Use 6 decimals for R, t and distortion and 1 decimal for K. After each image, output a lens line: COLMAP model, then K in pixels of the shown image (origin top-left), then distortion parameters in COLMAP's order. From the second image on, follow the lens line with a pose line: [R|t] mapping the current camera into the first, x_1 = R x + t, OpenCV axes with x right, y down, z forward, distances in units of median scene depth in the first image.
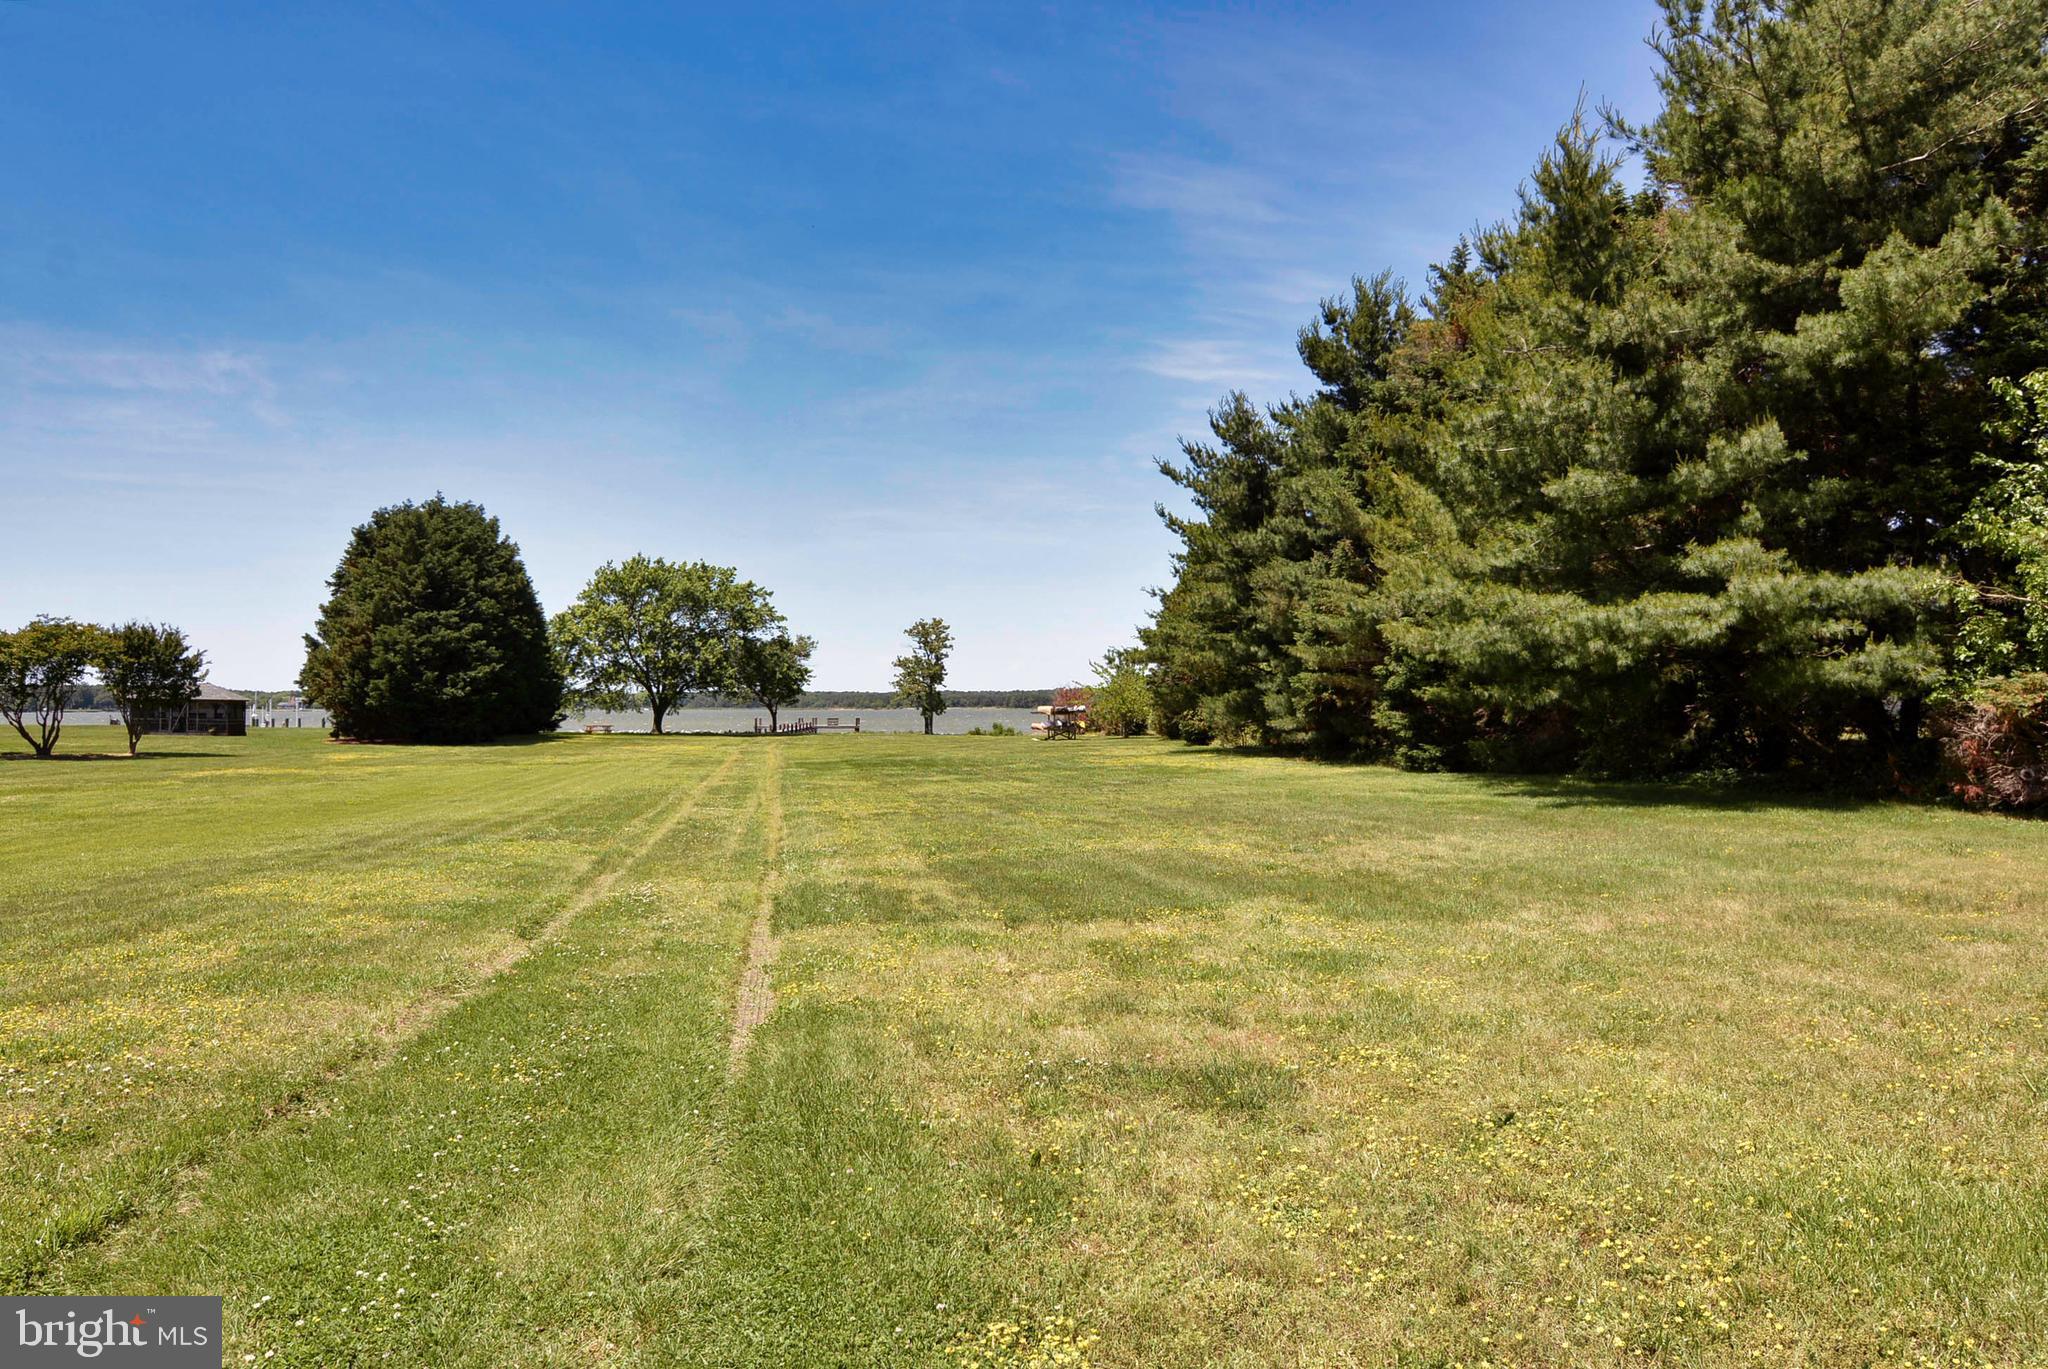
lens RADIAL K [[1413.9, 0, 1028.1], [0, 1413.9, 681.0], [0, 0, 1]] dist [-0.011835, -0.001341]
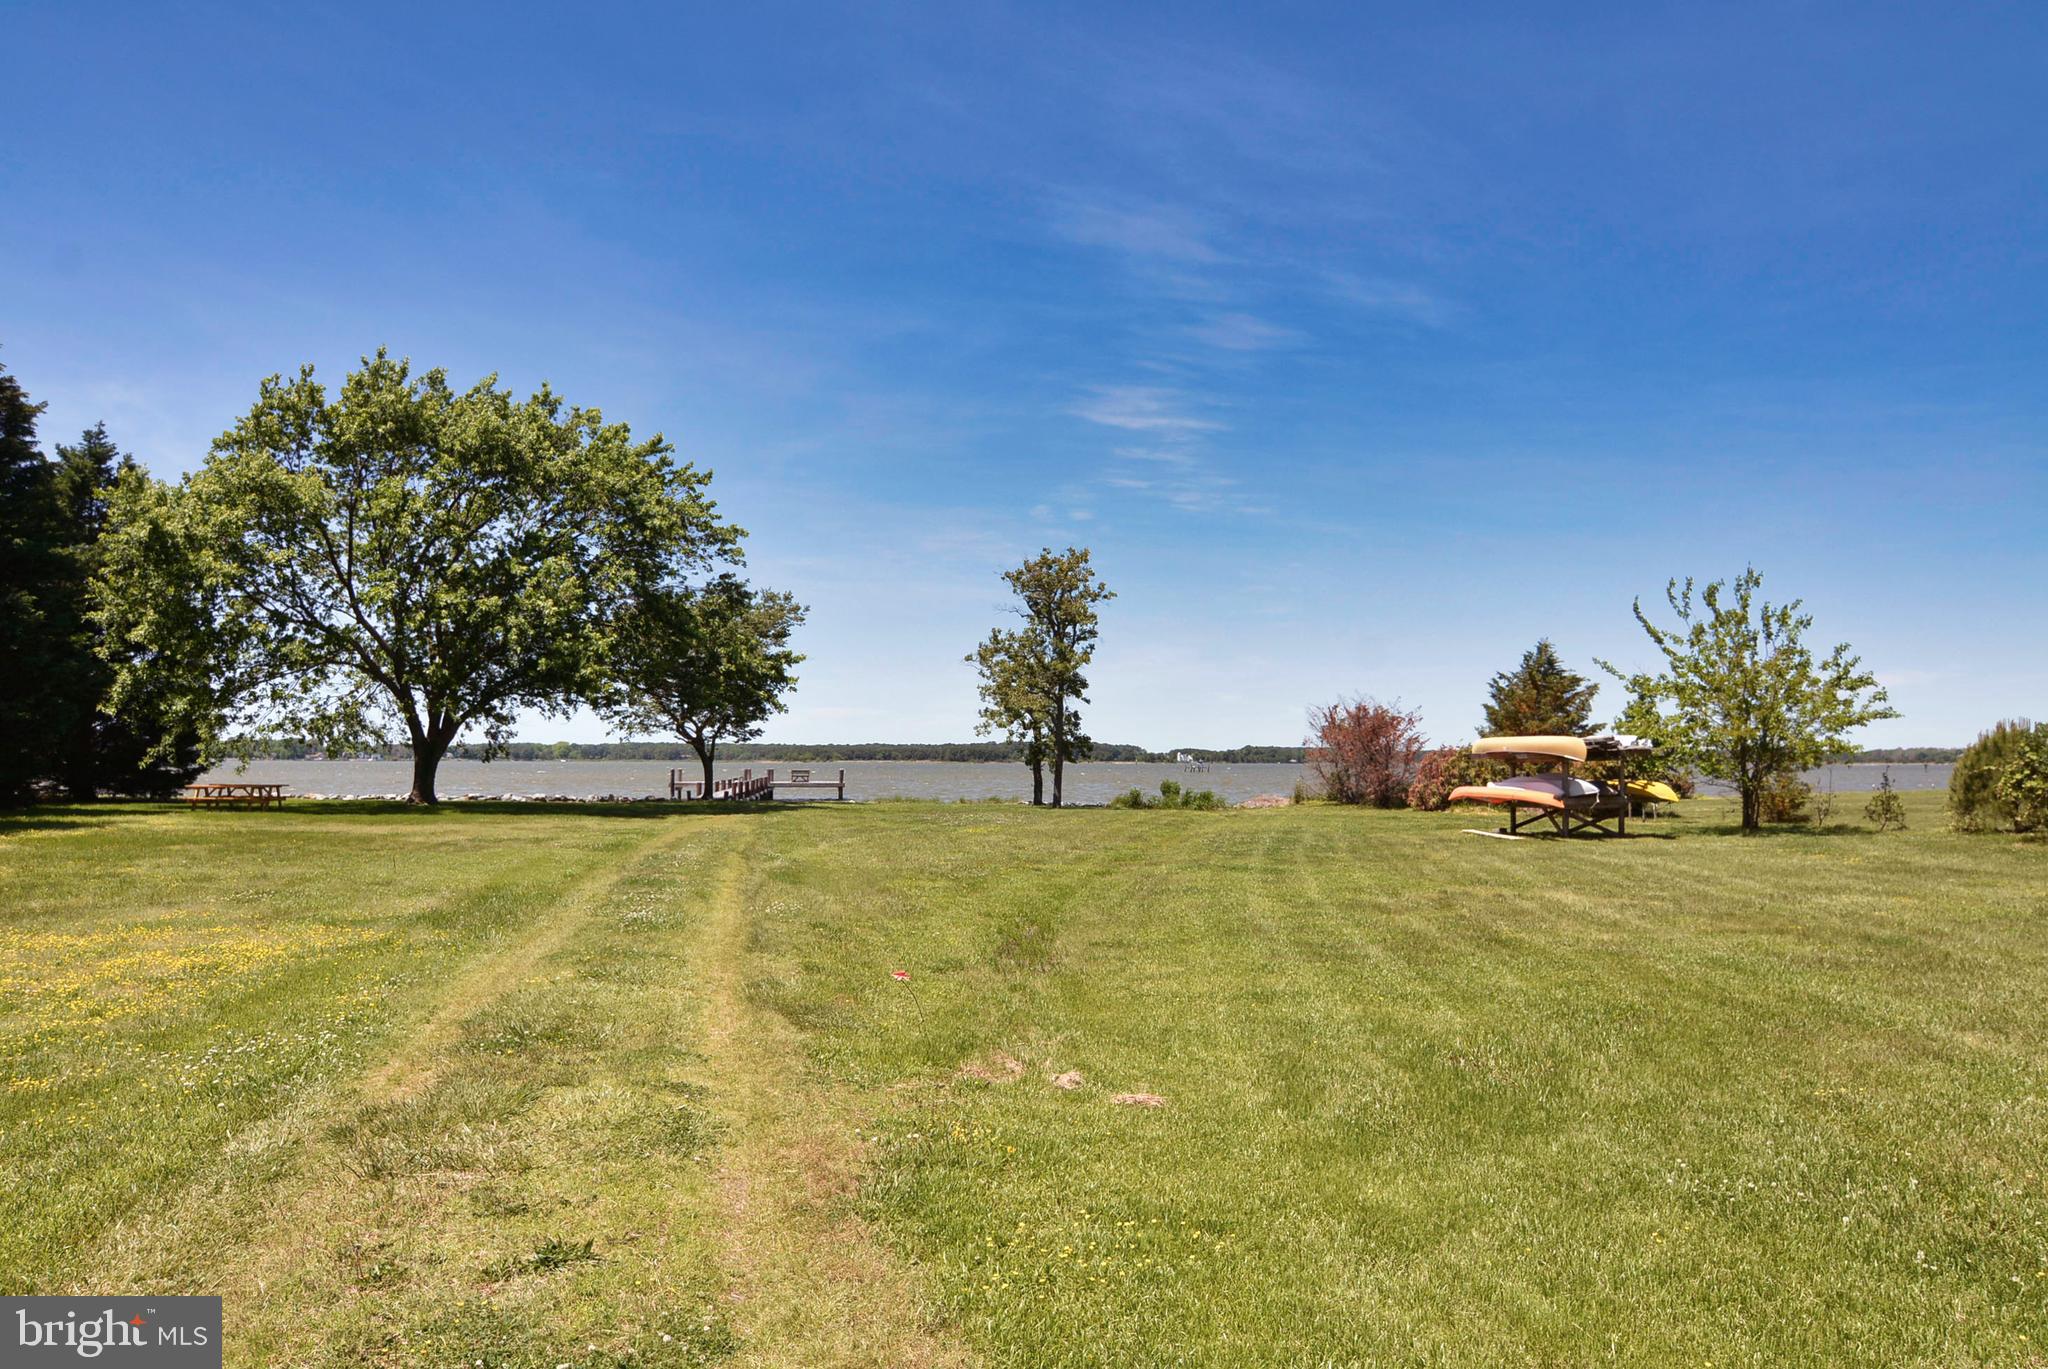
lens RADIAL K [[1413.9, 0, 1021.0], [0, 1413.9, 687.1], [0, 0, 1]] dist [-0.011835, -0.001341]
pose [[0.998536, 0.009911, 0.053181, -0.108066], [-0.008057, 0.999356, -0.034953, 0.015565], [-0.053494, 0.034473, 0.997973, 0.561572]]
